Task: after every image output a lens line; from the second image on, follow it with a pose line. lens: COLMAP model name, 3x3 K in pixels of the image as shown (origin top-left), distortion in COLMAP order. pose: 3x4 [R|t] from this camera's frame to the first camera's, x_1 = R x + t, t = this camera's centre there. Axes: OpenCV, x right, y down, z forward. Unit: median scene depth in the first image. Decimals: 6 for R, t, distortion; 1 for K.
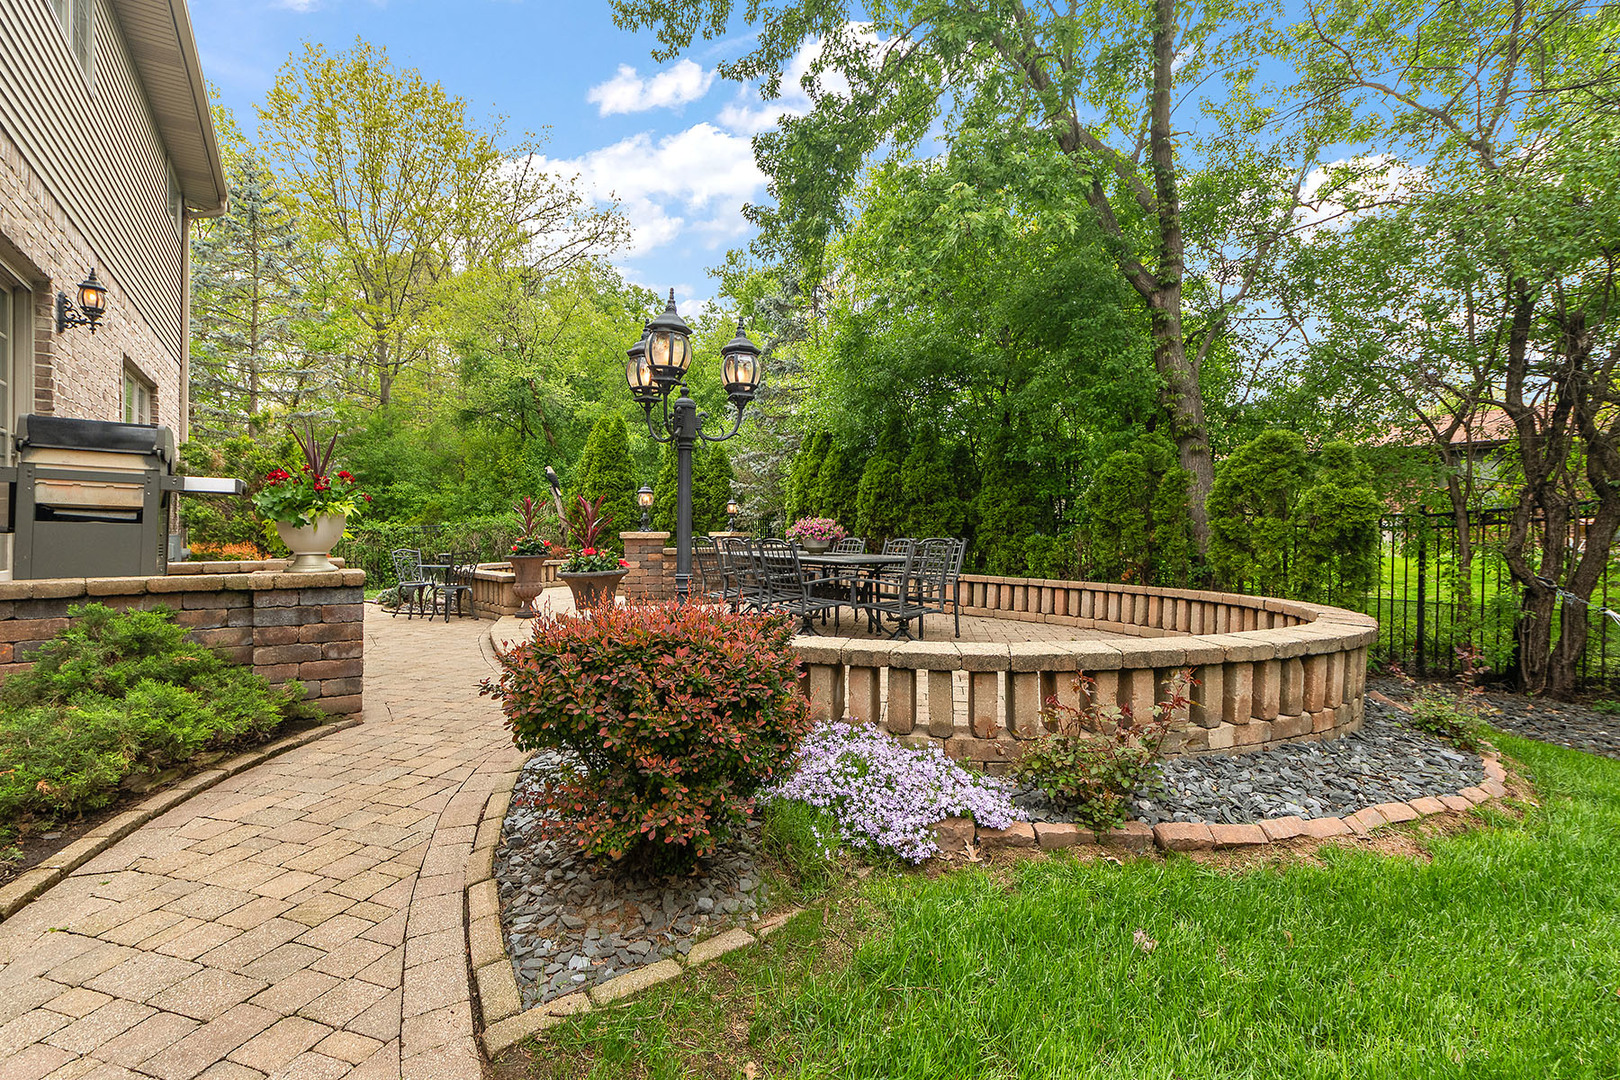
lens RADIAL K [[730.1, 0, 816.0], [0, 730.1, 530.5], [0, 0, 1]] dist [-0.000214, -0.000856]
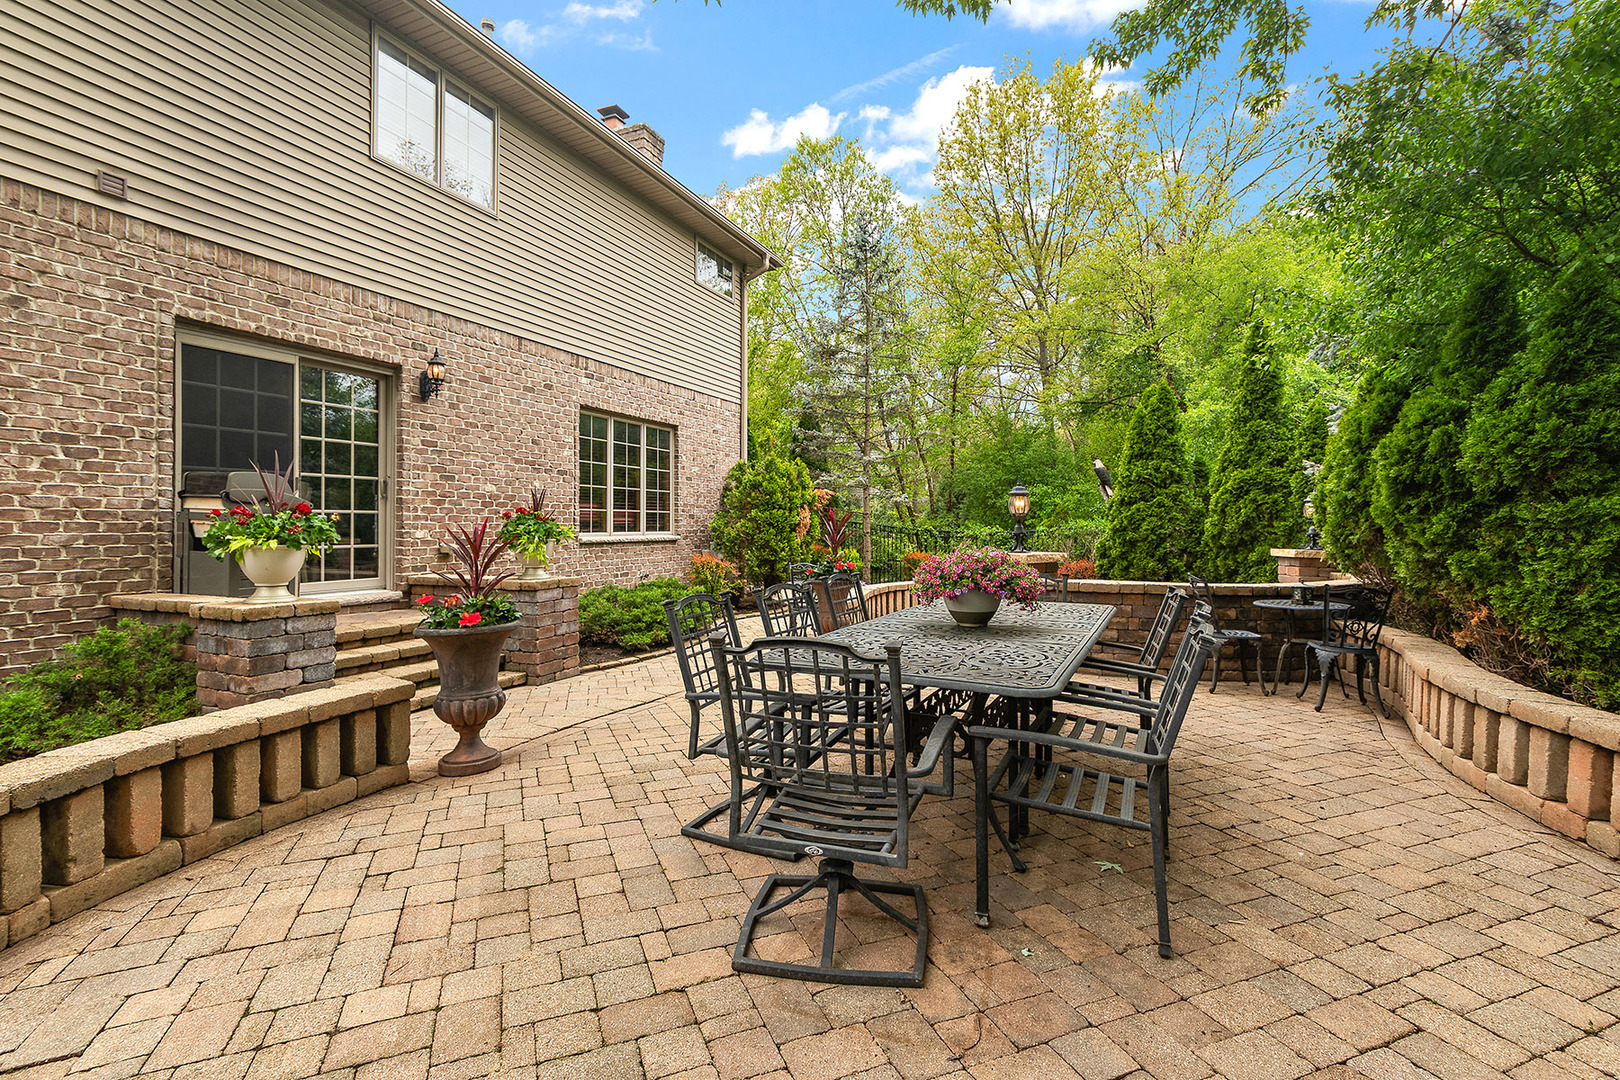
lens RADIAL K [[739.8, 0, 811.9], [0, 739.8, 518.0], [0, 0, 1]] dist [-0.003797, -0.000556]
pose [[0.517802, -0.008334, -0.855460, 0.263488], [-0.001078, 0.999945, -0.010394, -0.023275], [0.855500, 0.006304, 0.517765, 0.485601]]
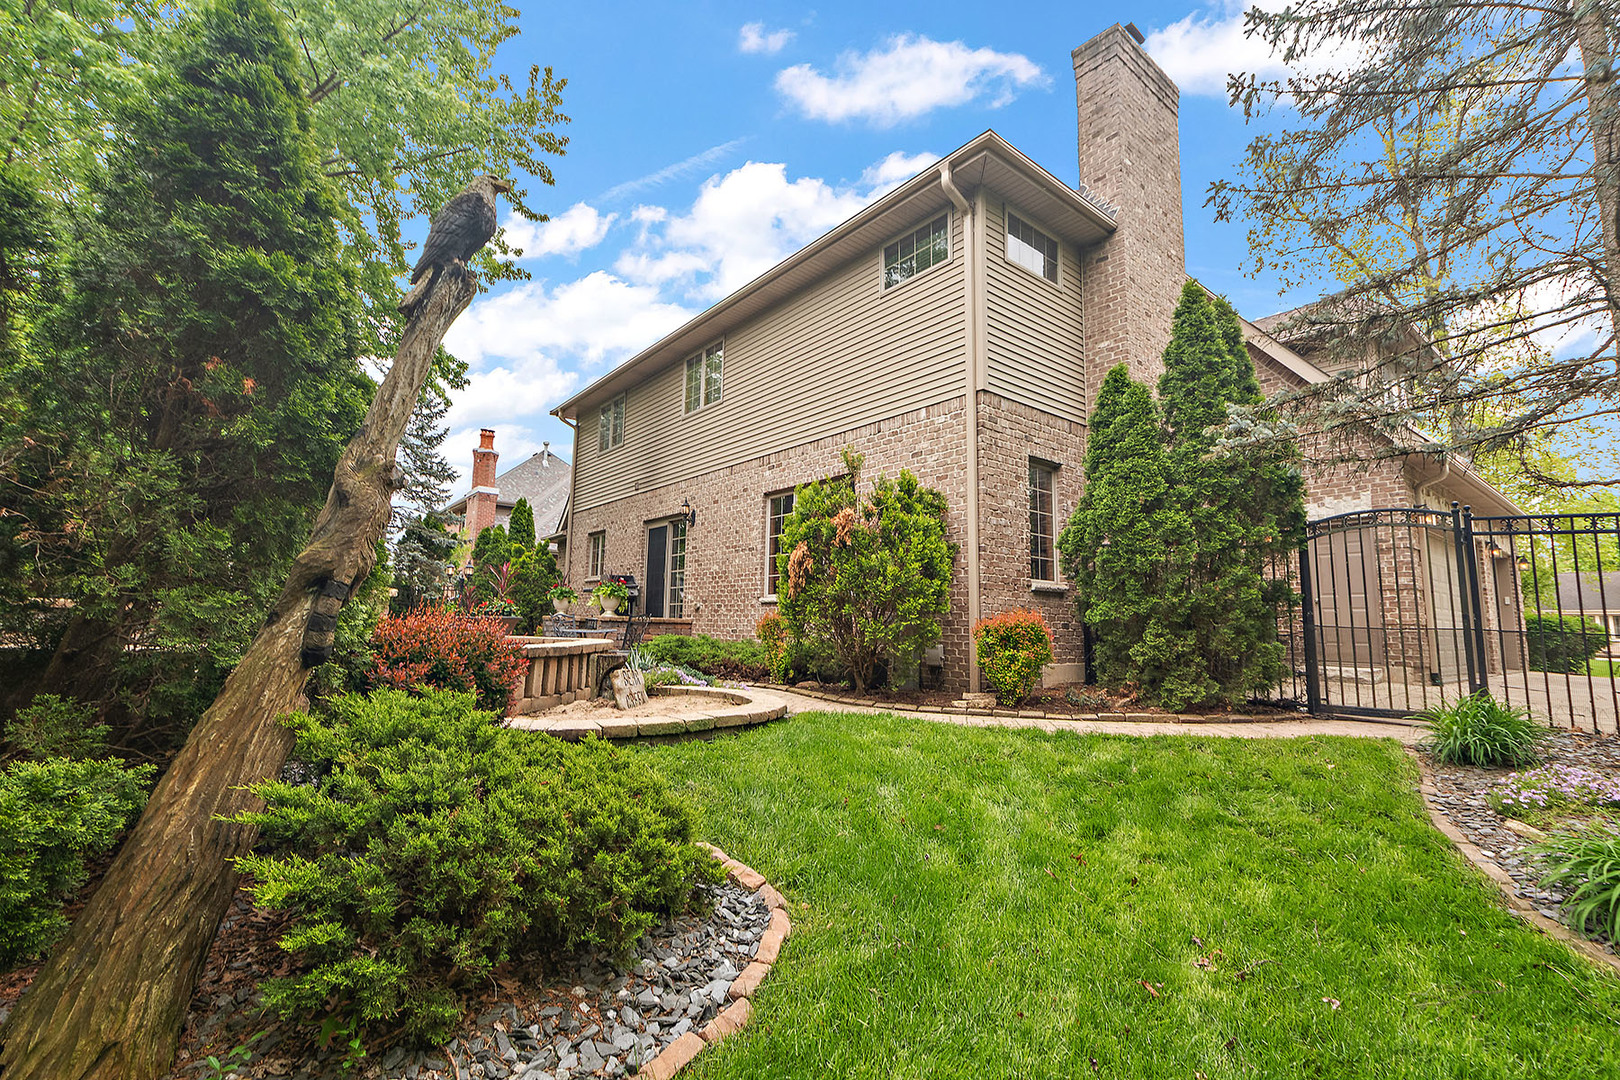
lens RADIAL K [[702.7, 0, 826.5], [0, 702.7, 538.5], [0, 0, 1]] dist [0.002745, 0.000545]
pose [[-0.996508, -0.023980, -0.079974, -0.695501], [-0.014130, 0.992487, -0.121531, 0.031650], [0.082287, -0.119976, -0.989361, 1.831156]]
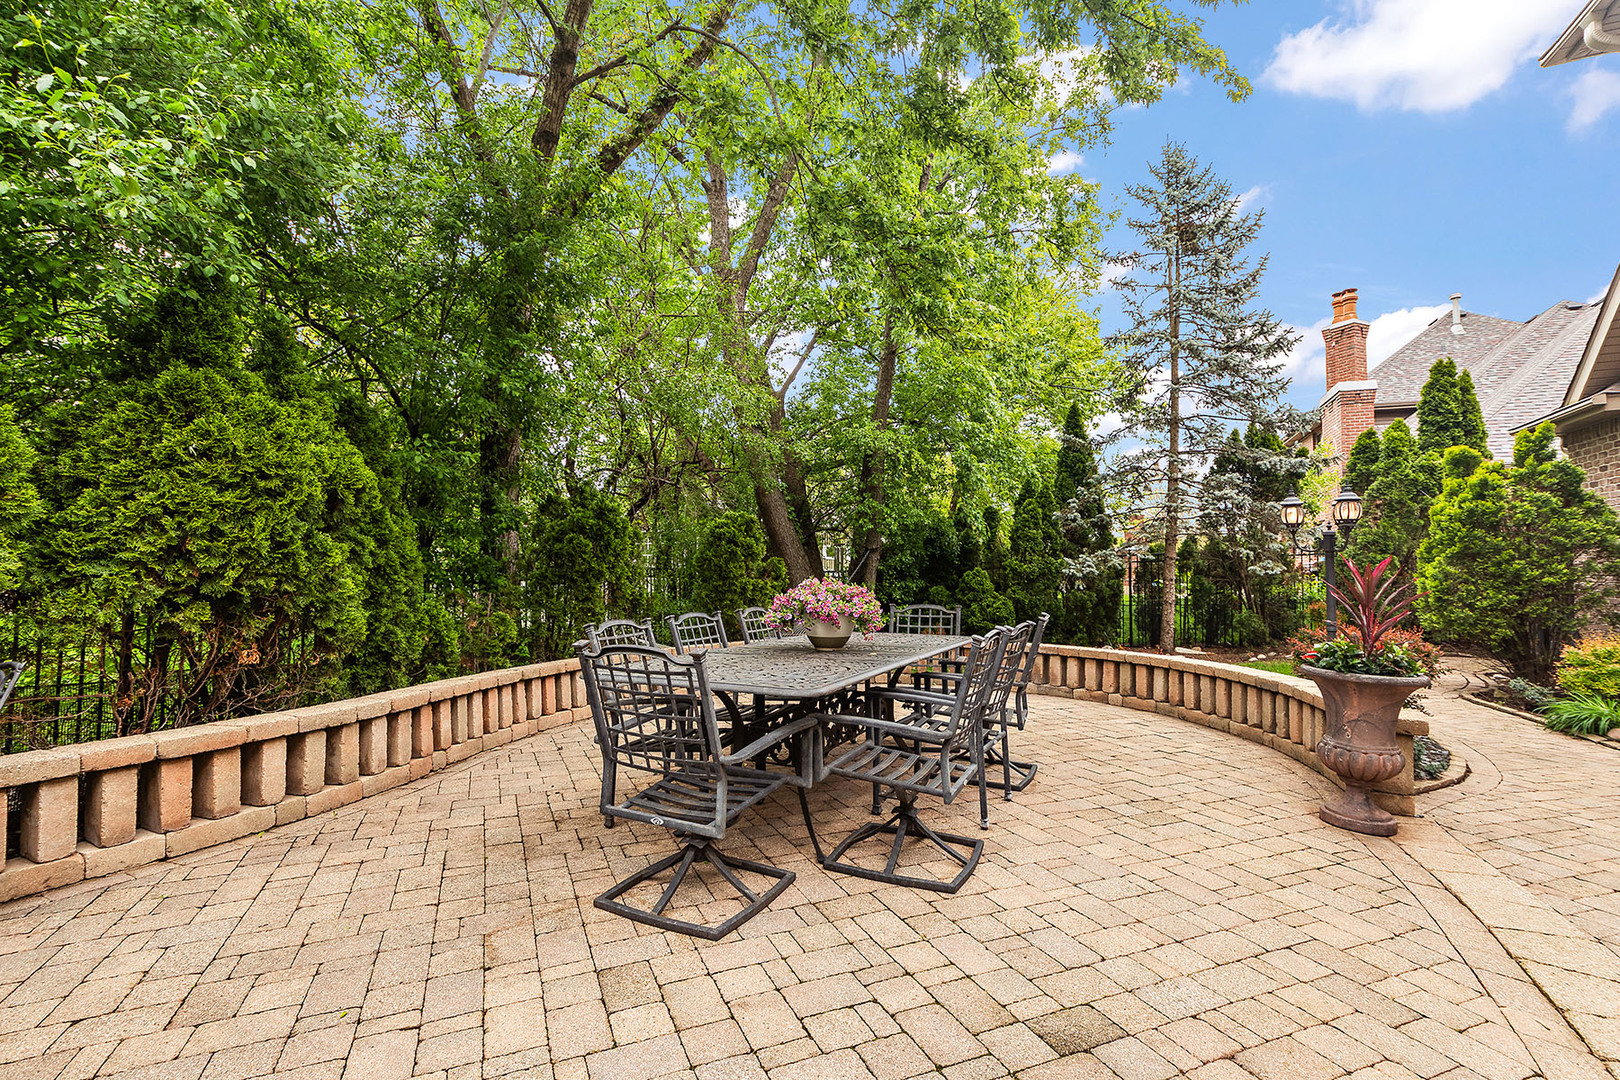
lens RADIAL K [[733.8, 0, 806.3], [0, 733.8, 550.7], [0, 0, 1]] dist [0.019899, -0.018780]
pose [[-0.534703, 0.025020, 0.844670, -0.321133], [-0.008184, 0.999361, -0.034783, -0.014923], [-0.845001, -0.025511, -0.534157, 0.952760]]
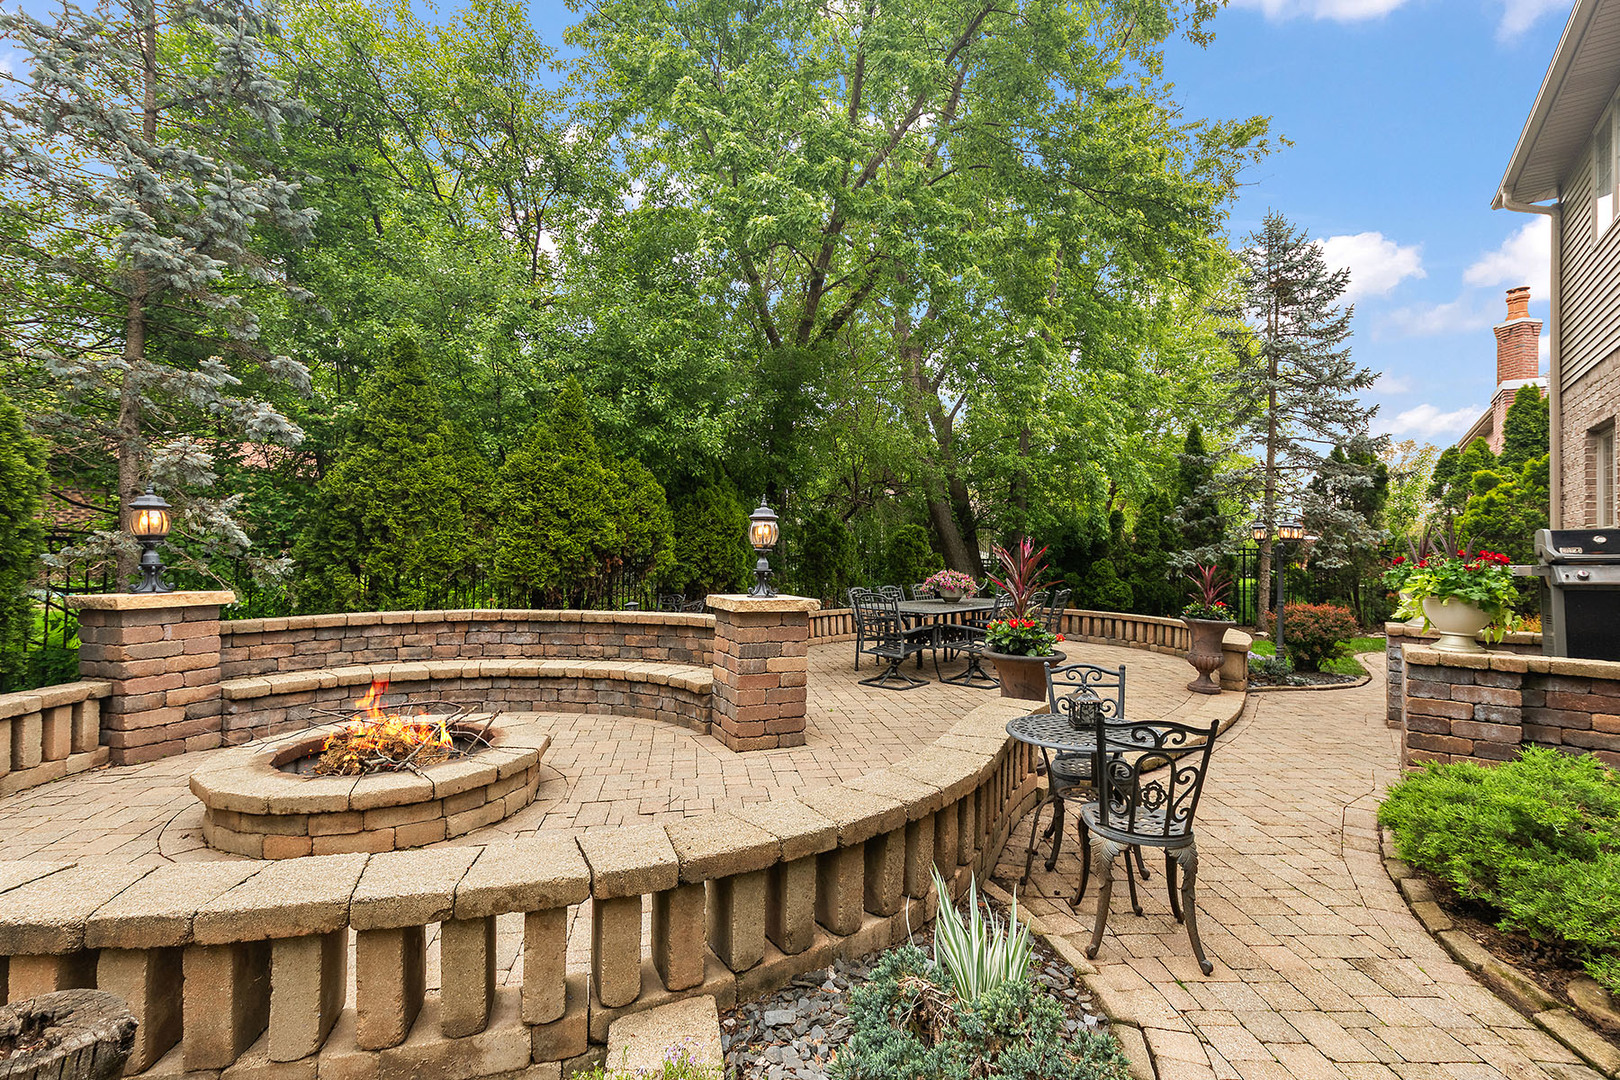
lens RADIAL K [[729.3, 0, 802.4], [0, 729.3, 545.0], [0, 0, 1]] dist [-0.003341, 0.000346]
pose [[-0.308947, 0.006860, 0.951055, -0.741834], [-0.019400, 0.999720, -0.013513, -0.028436], [-0.950881, -0.022625, -0.308727, 1.157405]]
